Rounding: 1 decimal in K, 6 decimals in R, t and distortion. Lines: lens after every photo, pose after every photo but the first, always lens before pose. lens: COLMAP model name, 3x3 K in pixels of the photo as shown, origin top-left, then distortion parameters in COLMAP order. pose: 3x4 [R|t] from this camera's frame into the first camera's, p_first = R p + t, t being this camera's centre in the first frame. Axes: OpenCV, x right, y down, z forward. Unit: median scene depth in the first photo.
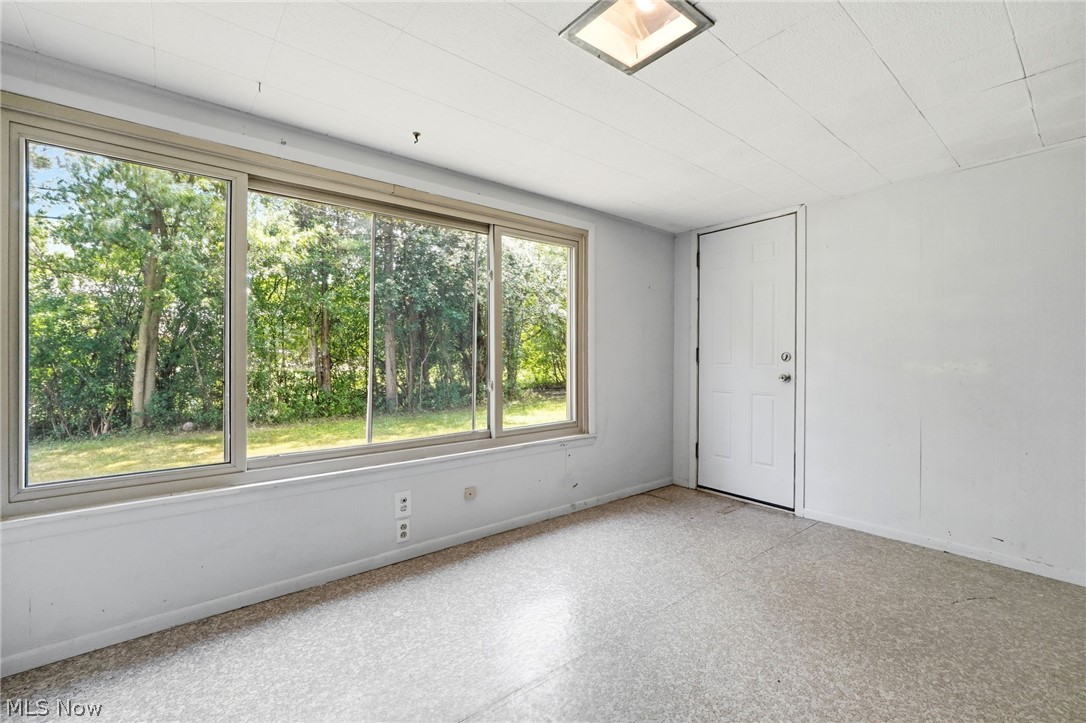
lens RADIAL K [[456.9, 0, 543.6], [0, 456.9, 359.9], [0, 0, 1]] dist [-0.020671, 0.006257]
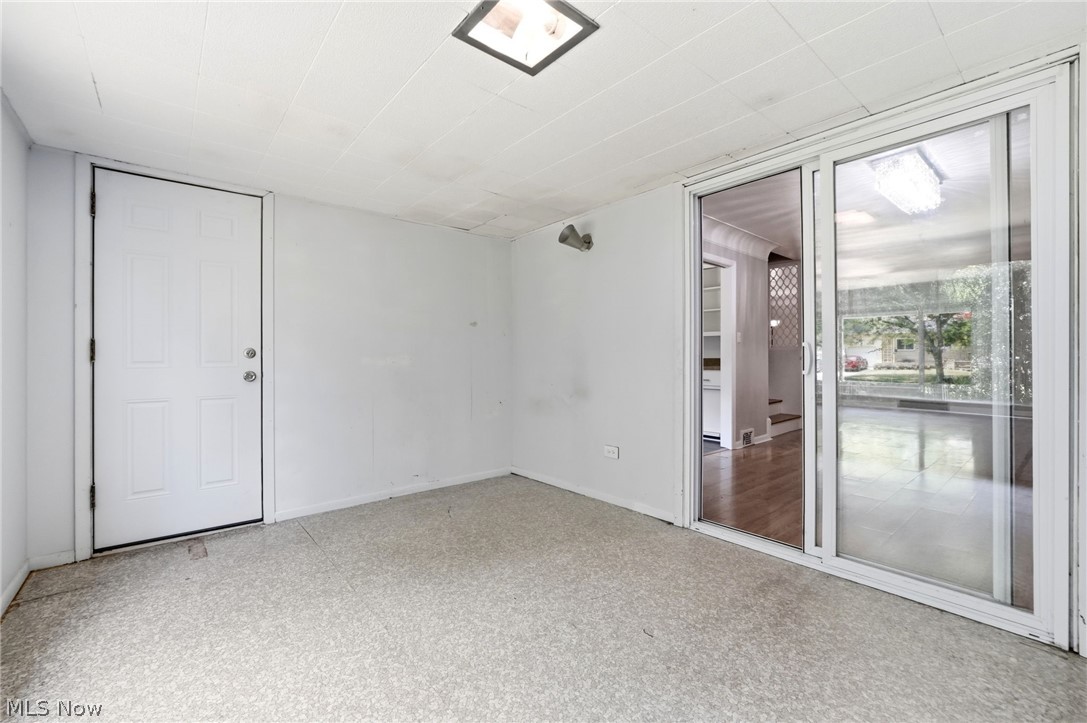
lens RADIAL K [[457.4, 0, 544.1], [0, 457.4, 359.9], [0, 0, 1]] dist [-0.020671, 0.006257]
pose [[-0.013940, -0.006847, 0.999879, -0.395983], [0.010129, 0.999924, 0.006989, 0.006503], [-0.999852, 0.010226, -0.013870, 0.462615]]
